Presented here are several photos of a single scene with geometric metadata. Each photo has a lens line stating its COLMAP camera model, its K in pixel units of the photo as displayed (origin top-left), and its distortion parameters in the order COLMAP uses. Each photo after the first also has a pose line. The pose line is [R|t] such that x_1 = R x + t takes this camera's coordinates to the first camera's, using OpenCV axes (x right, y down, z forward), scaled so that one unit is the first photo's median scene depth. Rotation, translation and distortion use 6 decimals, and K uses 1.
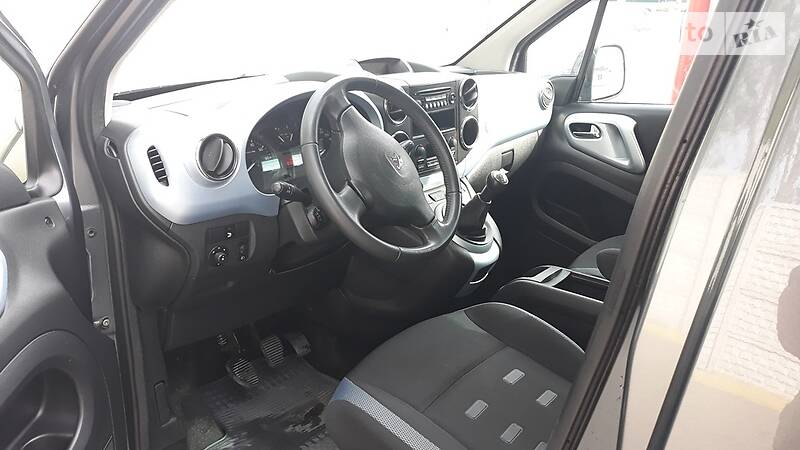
lens RADIAL K [[639.8, 0, 411.7], [0, 639.8, 224.1], [0, 0, 1]] dist [0.061947, -0.124341]
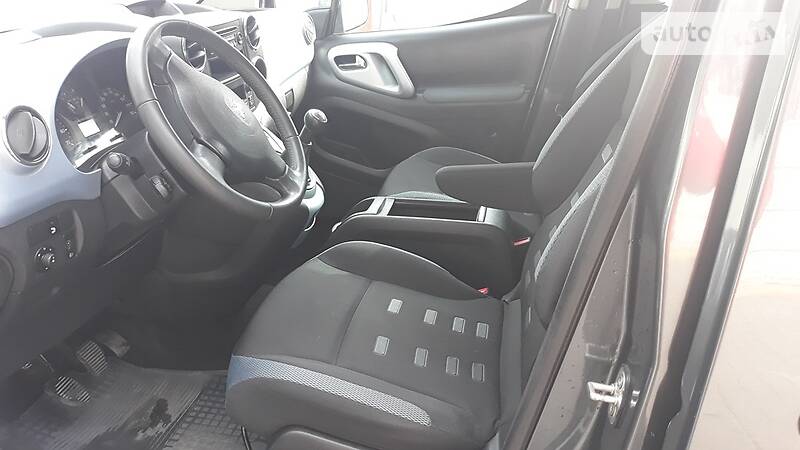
lens RADIAL K [[639.8, 0, 411.7], [0, 639.8, 224.1], [0, 0, 1]] dist [0.061947, -0.124341]
pose [[0.892443, -0.213057, 0.397683, -0.139000], [0.178114, 0.976252, 0.123315, -0.007273], [-0.414512, -0.039219, 0.909198, 0.052117]]
